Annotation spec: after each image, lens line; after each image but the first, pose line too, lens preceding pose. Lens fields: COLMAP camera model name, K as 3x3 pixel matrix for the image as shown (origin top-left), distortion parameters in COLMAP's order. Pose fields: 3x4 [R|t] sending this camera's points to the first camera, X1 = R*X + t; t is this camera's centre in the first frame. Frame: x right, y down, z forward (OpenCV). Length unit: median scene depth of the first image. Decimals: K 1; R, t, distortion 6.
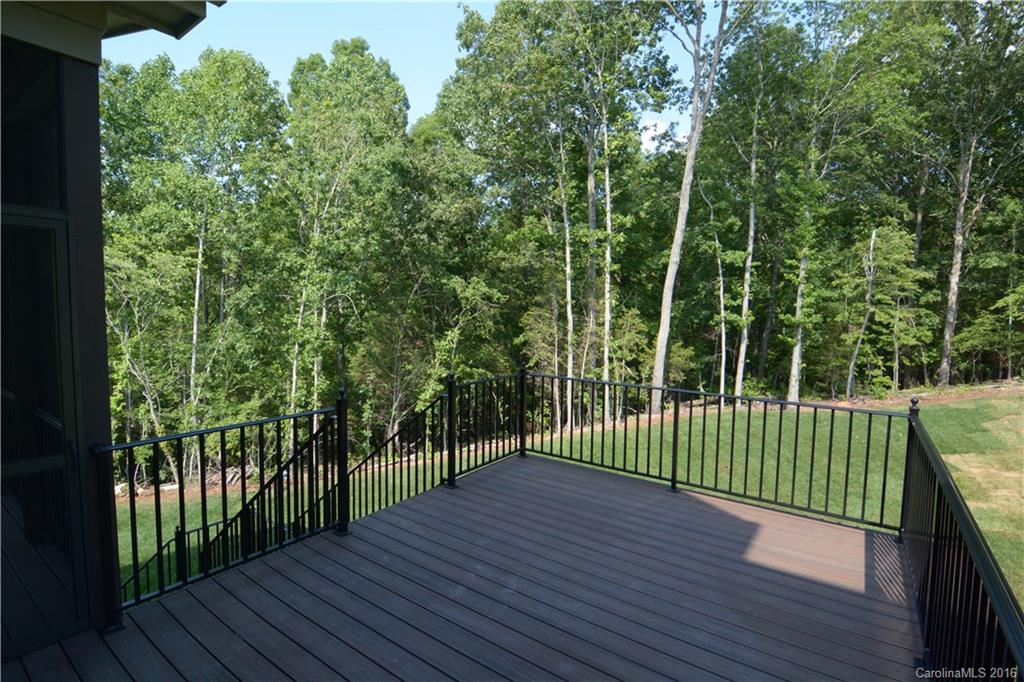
lens RADIAL K [[492.3, 0, 514.9], [0, 492.3, 342.7], [0, 0, 1]] dist [-0.013214, -0.001240]
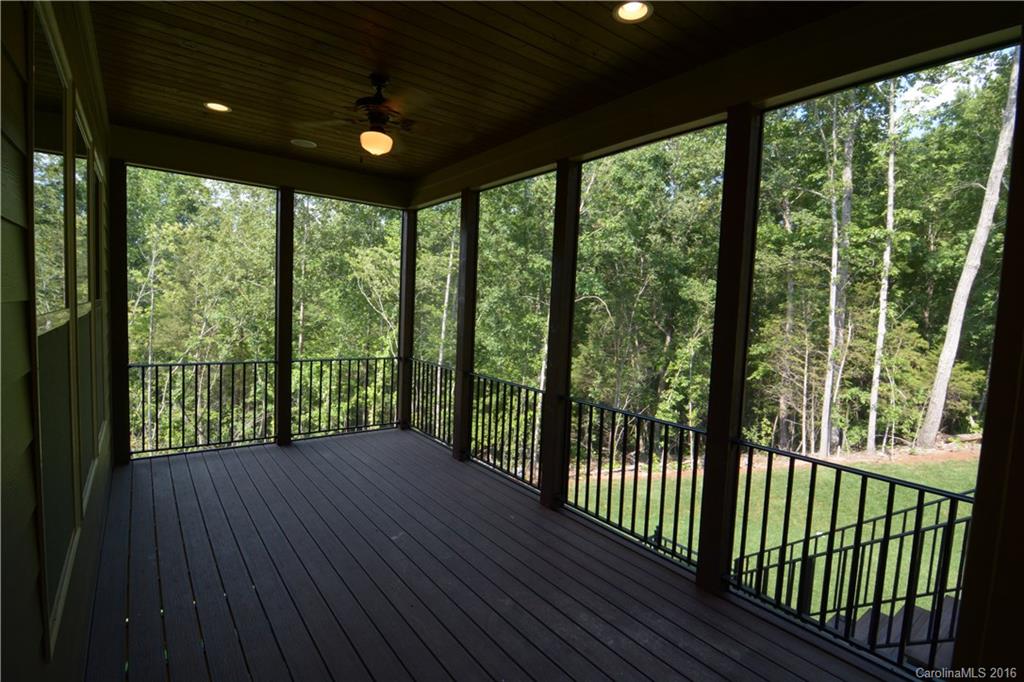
lens RADIAL K [[492.3, 0, 509.5], [0, 492.3, 345.7], [0, 0, 1]] dist [-0.013214, -0.001240]
pose [[0.964765, 0.047901, -0.258718, -0.214142], [-0.047604, 0.998839, 0.007416, 0.000376], [0.258773, 0.005161, 0.965924, 0.016634]]
